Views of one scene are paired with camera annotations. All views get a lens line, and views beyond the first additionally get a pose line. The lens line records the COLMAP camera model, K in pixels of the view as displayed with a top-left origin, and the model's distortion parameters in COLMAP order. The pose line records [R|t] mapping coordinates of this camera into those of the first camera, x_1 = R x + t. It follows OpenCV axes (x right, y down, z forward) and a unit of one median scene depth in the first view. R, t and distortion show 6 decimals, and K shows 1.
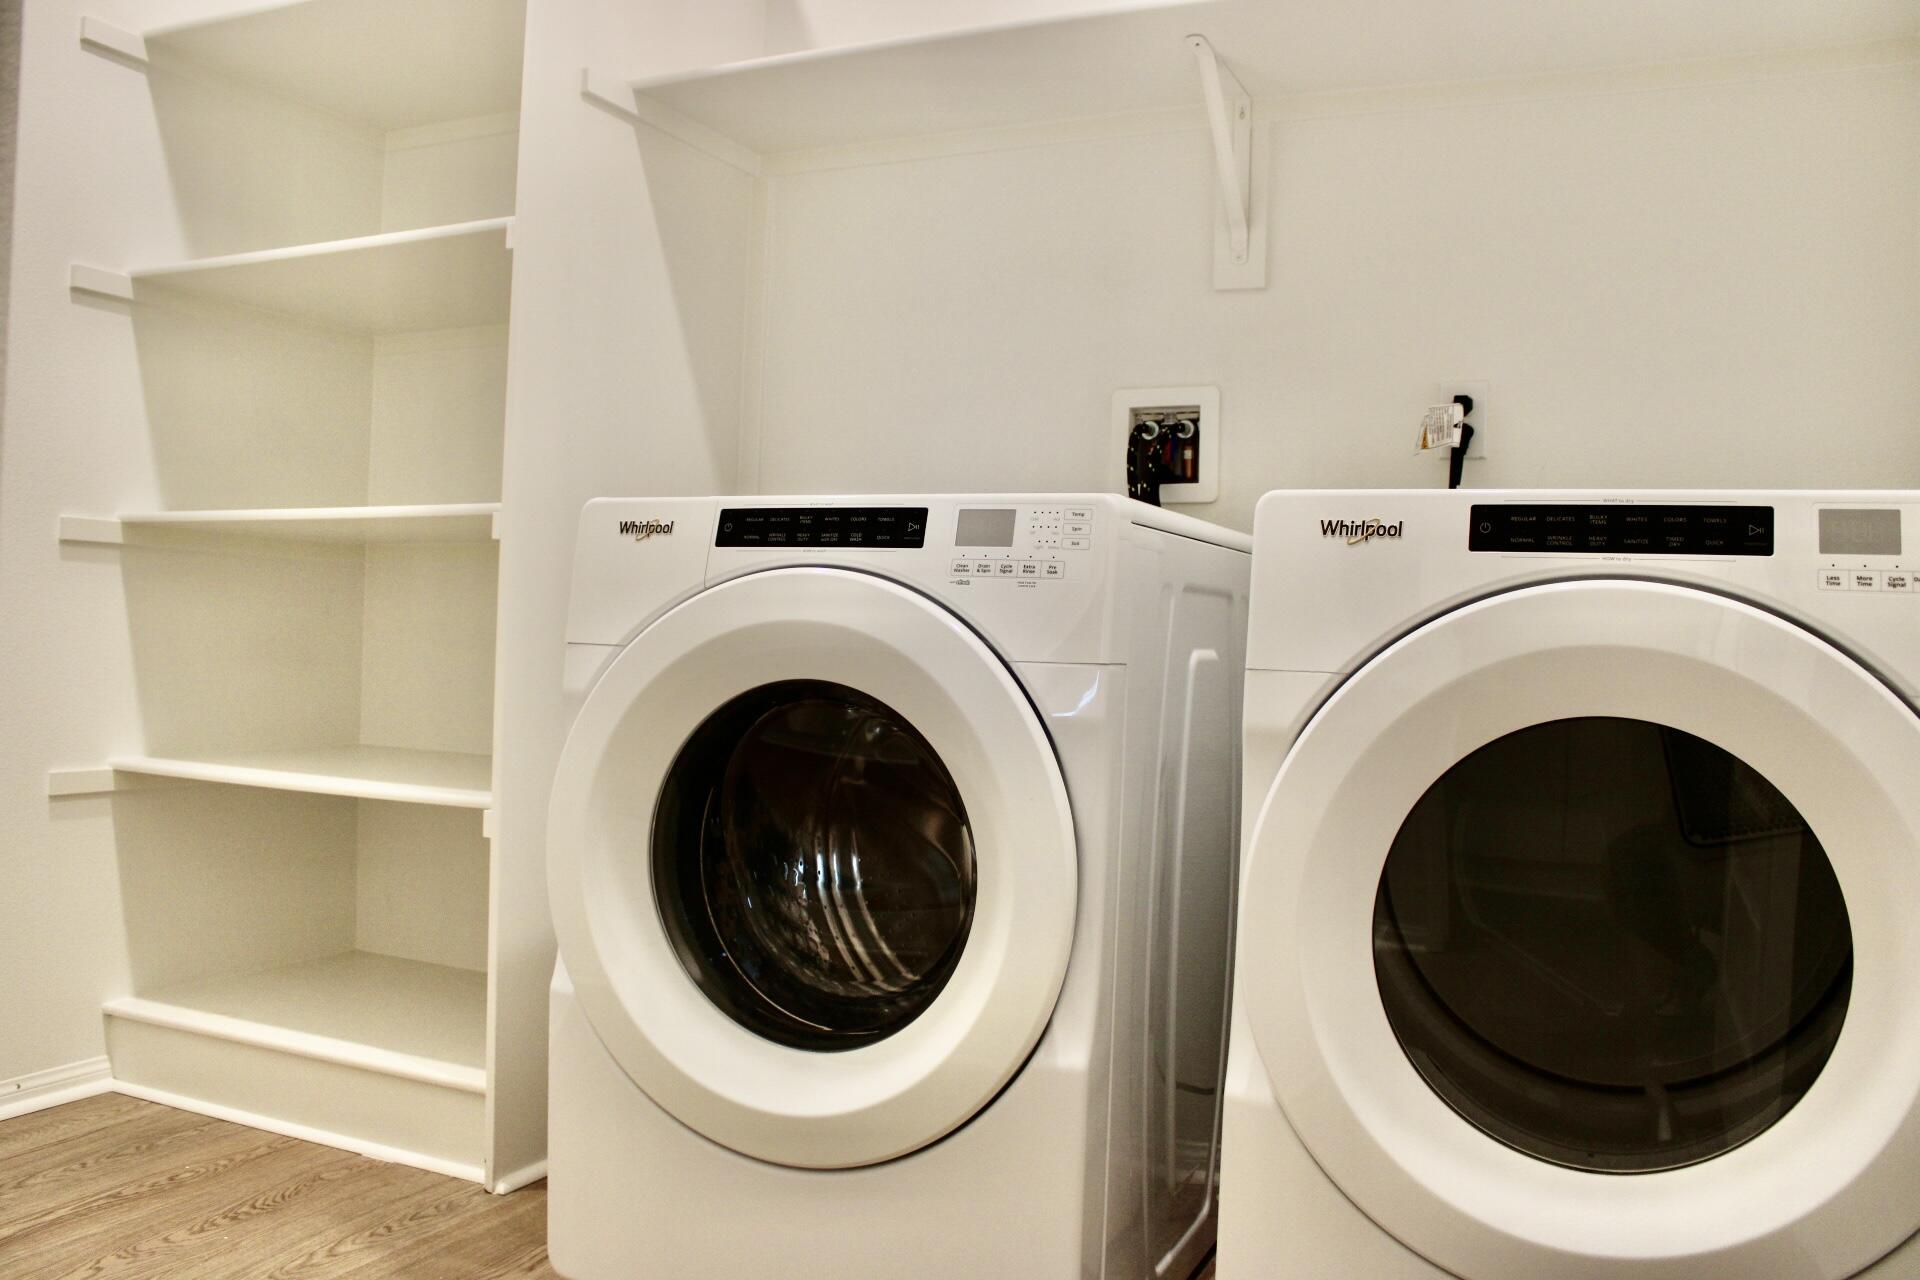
lens RADIAL K [[1609.2, 0, 960.0], [0, 1609.2, 640.0], [0, 0, 1]] dist [-0.187282, 0.181528]
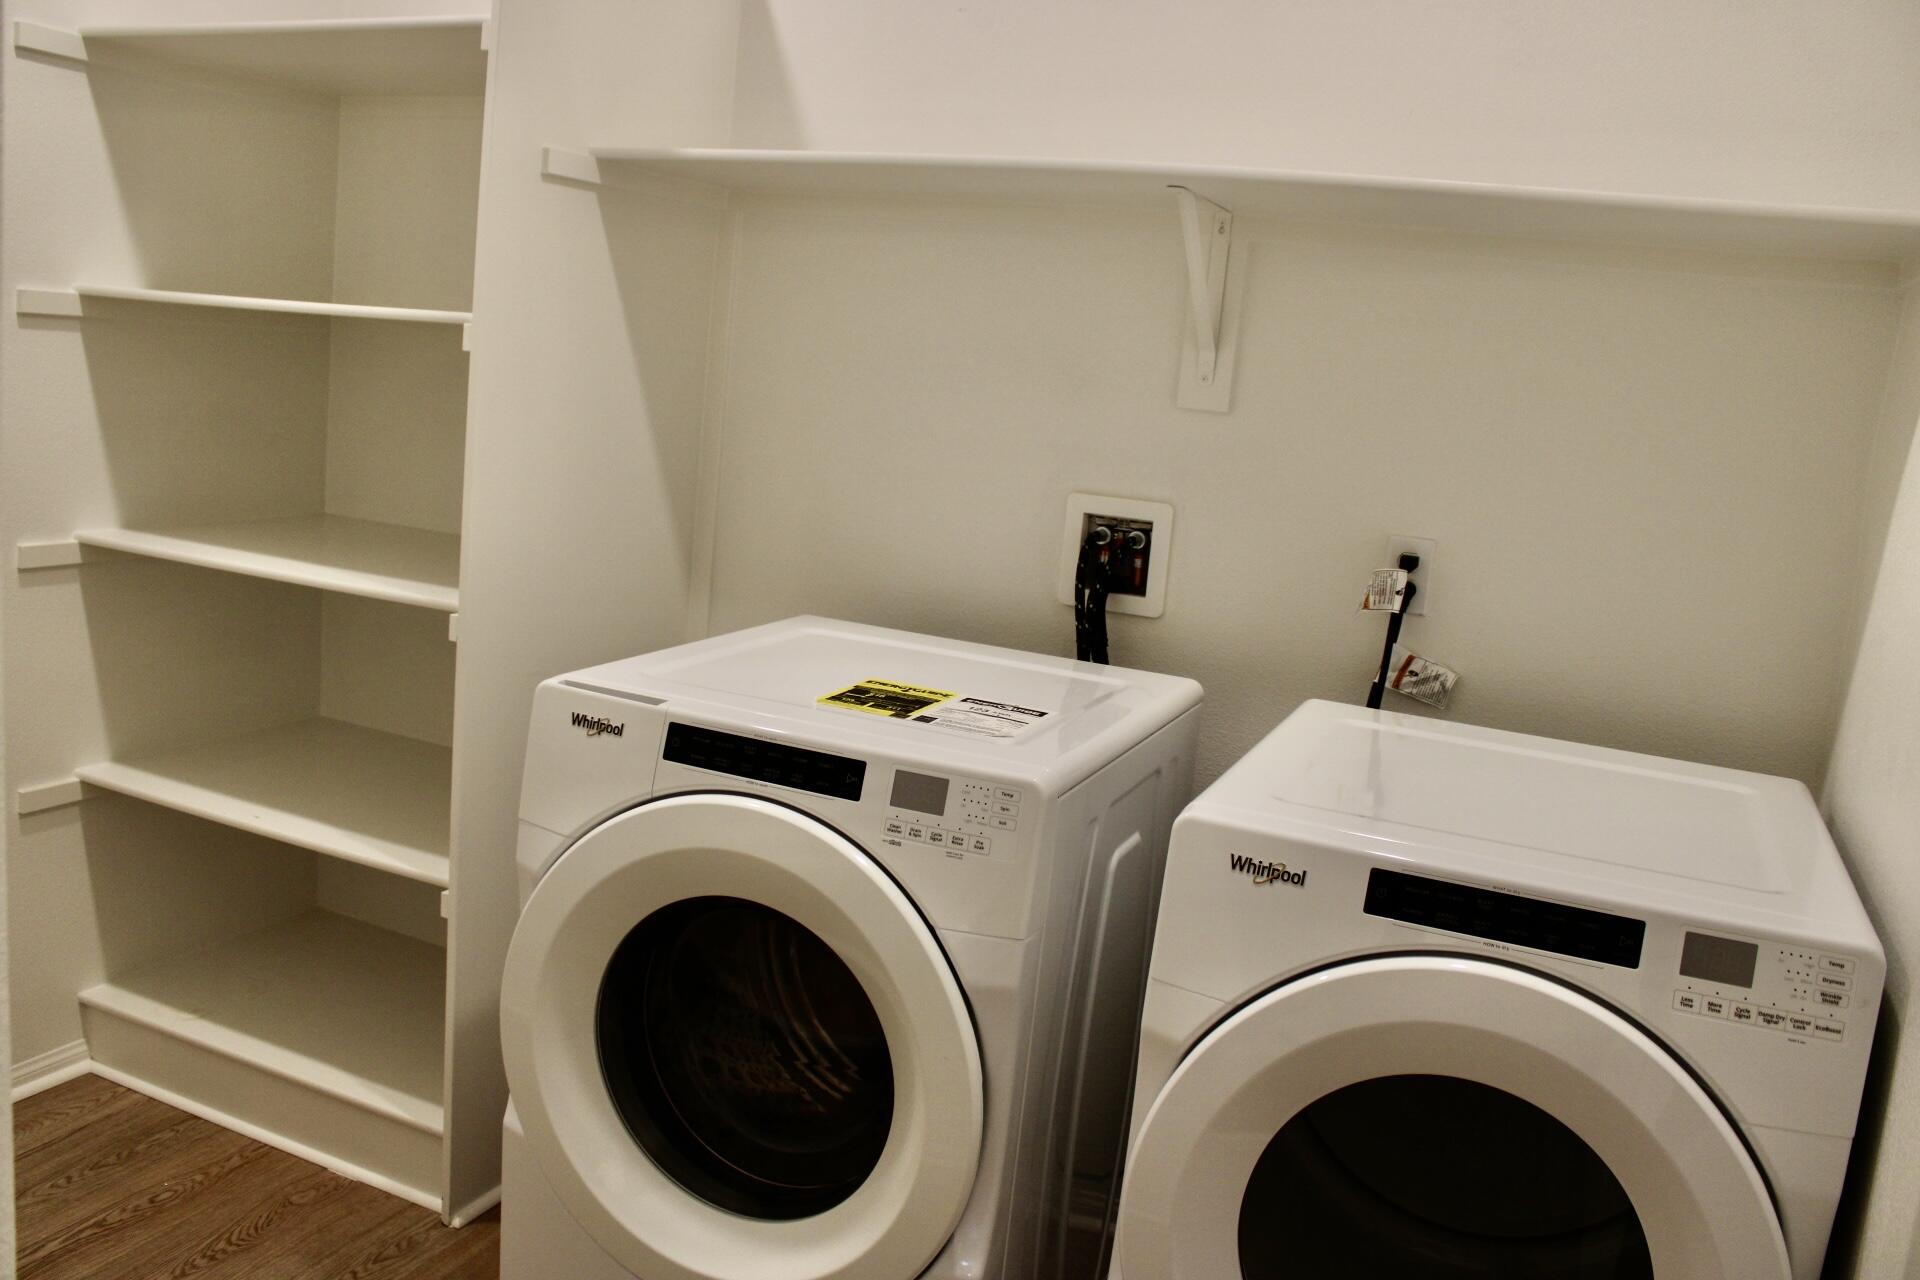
lens RADIAL K [[1623.7, 0, 960.0], [0, 1623.7, 640.0], [0, 0, 1]] dist [-0.183669, 0.175395]
pose [[0.998053, 0.056754, 0.025880, 0.007089], [-0.060436, 0.982519, 0.176080, -0.270022], [-0.015435, -0.177302, 0.984036, -0.018650]]
